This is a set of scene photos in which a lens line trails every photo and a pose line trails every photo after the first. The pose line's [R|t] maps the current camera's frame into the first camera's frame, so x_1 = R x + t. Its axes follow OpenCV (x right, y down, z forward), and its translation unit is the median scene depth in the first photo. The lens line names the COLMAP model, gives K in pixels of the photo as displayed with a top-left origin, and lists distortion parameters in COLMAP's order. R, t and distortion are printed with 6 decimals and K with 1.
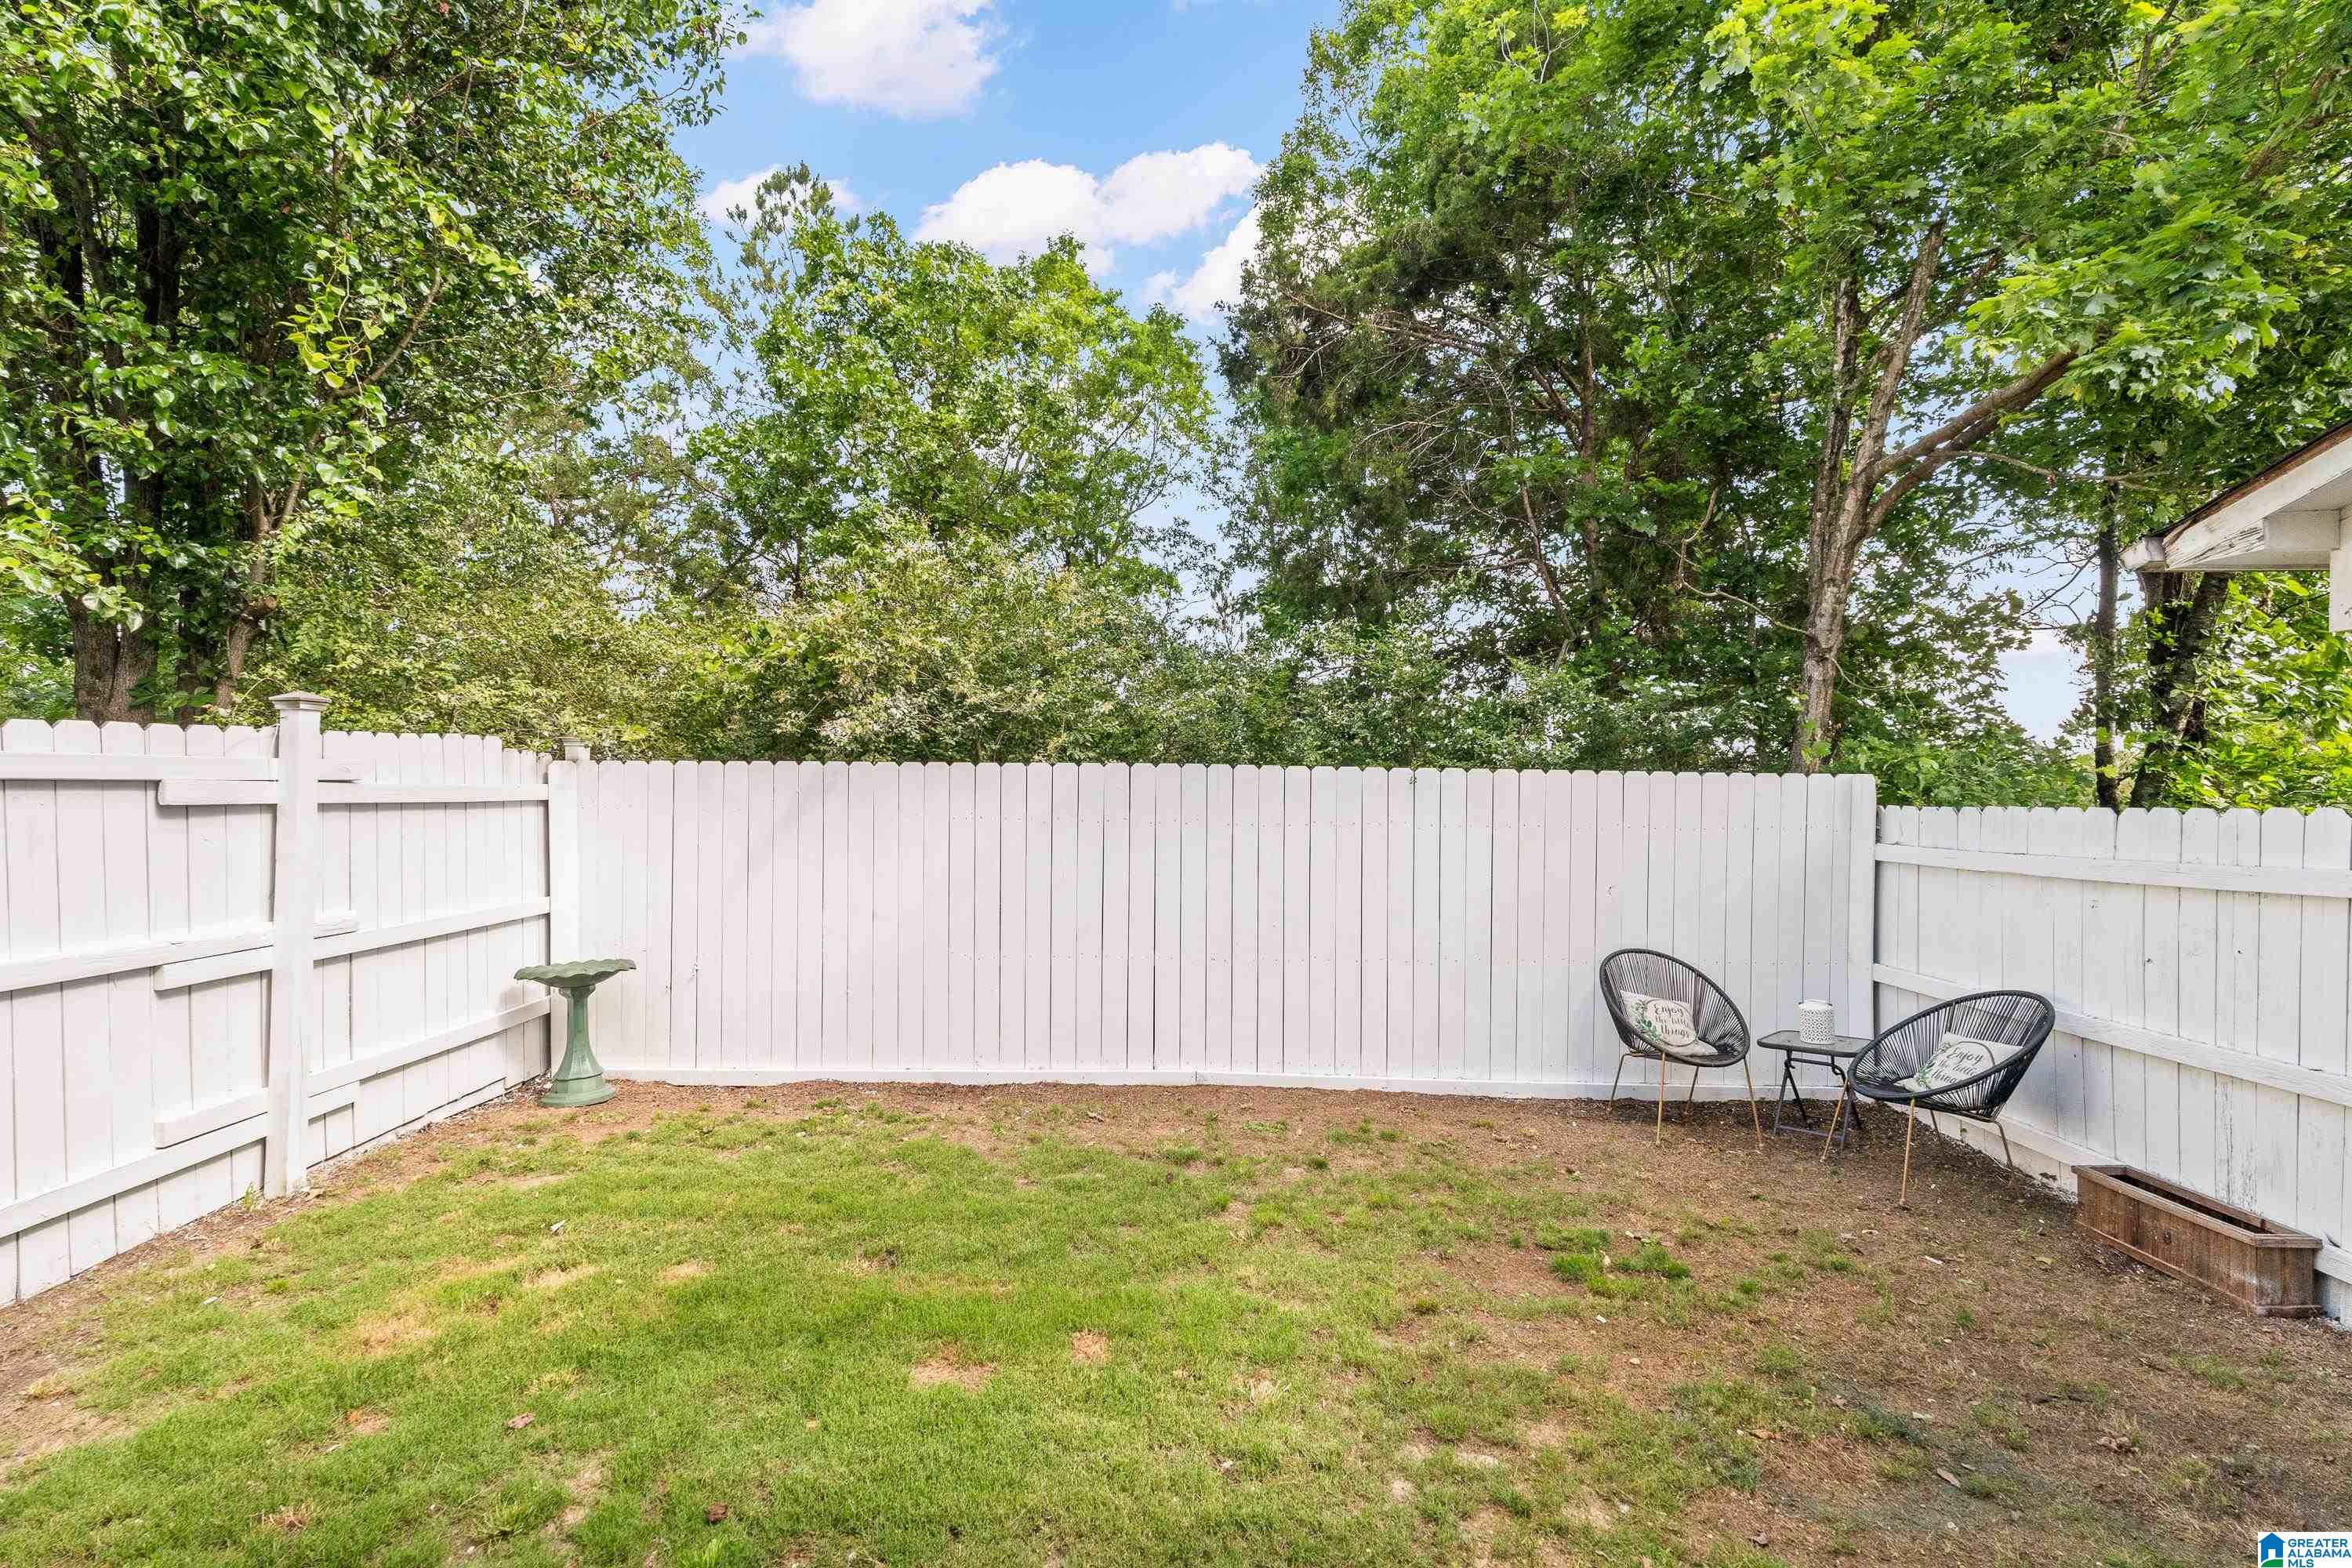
lens RADIAL K [[1043.8, 0, 1176.0], [0, 1043.8, 784.0], [0, 0, 1]] dist [-0.001102, 0.000173]
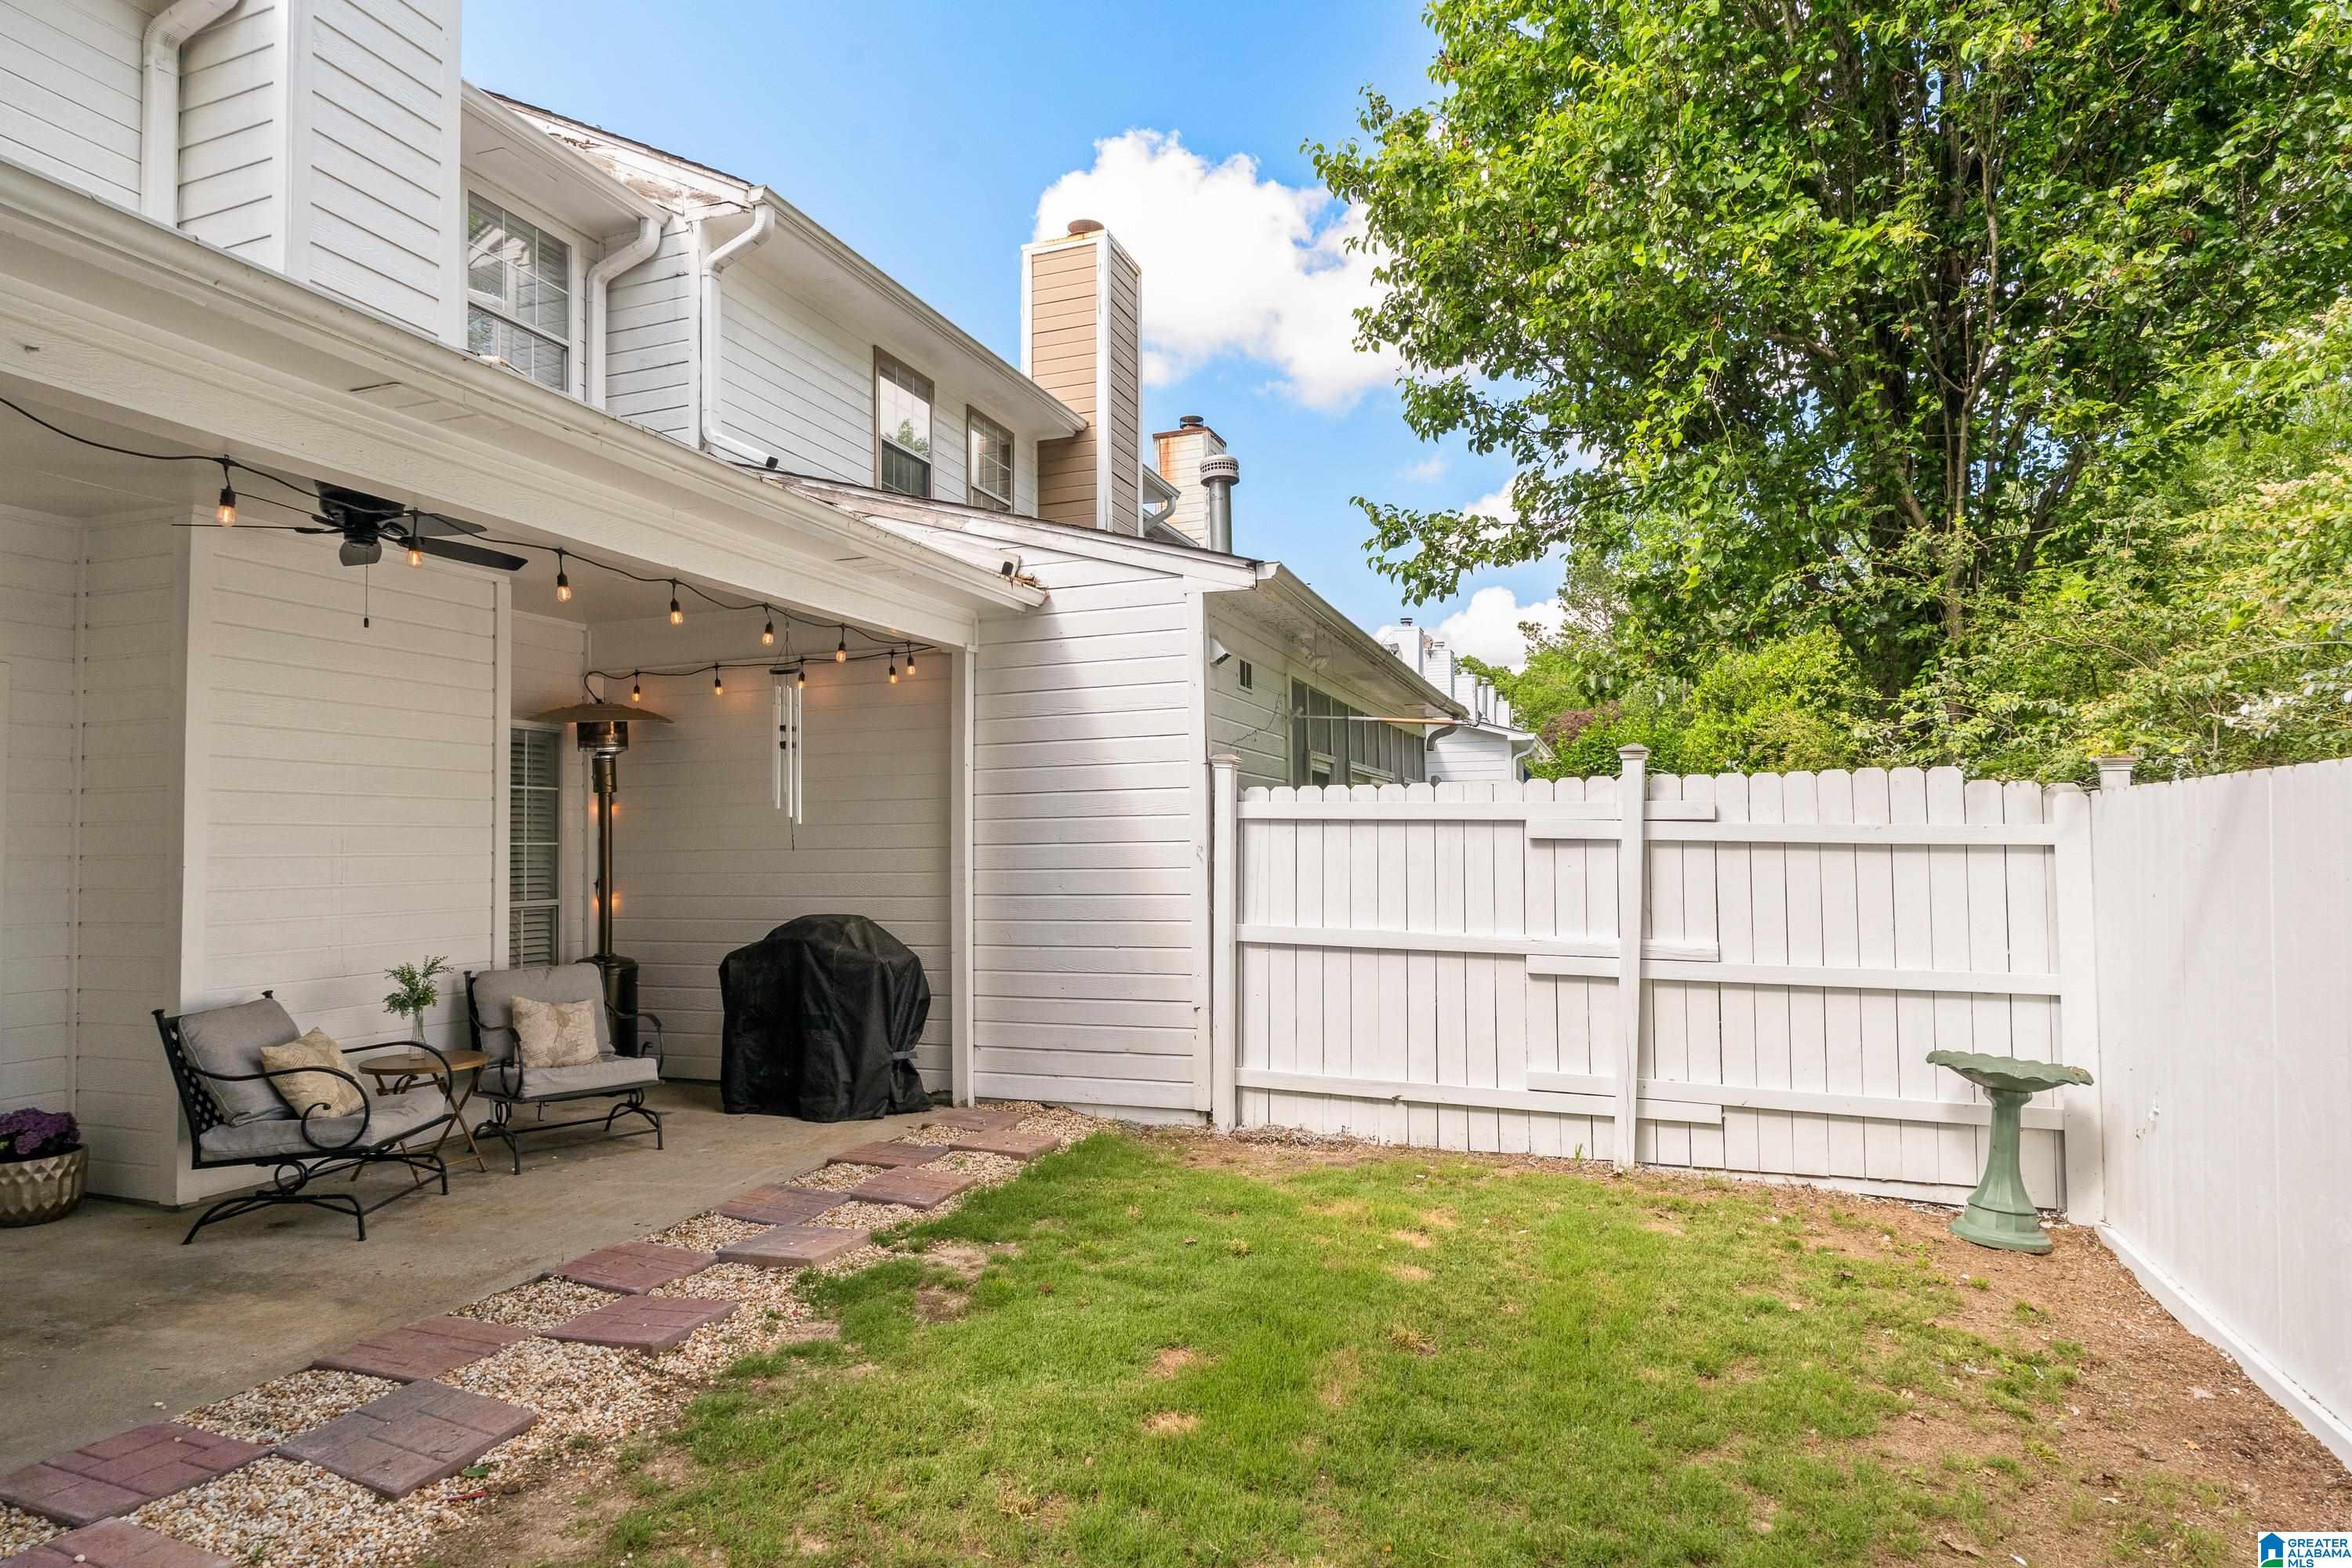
lens RADIAL K [[1333.0, 0, 1122.3], [0, 1333.0, 792.0], [0, 0, 1]] dist [-0.021260, 0.000080]
pose [[-0.378420, -0.040399, -0.924752, 0.797309], [-0.008814, 0.999159, -0.040043, 0.032274], [0.925592, -0.007002, -0.378458, 1.091530]]
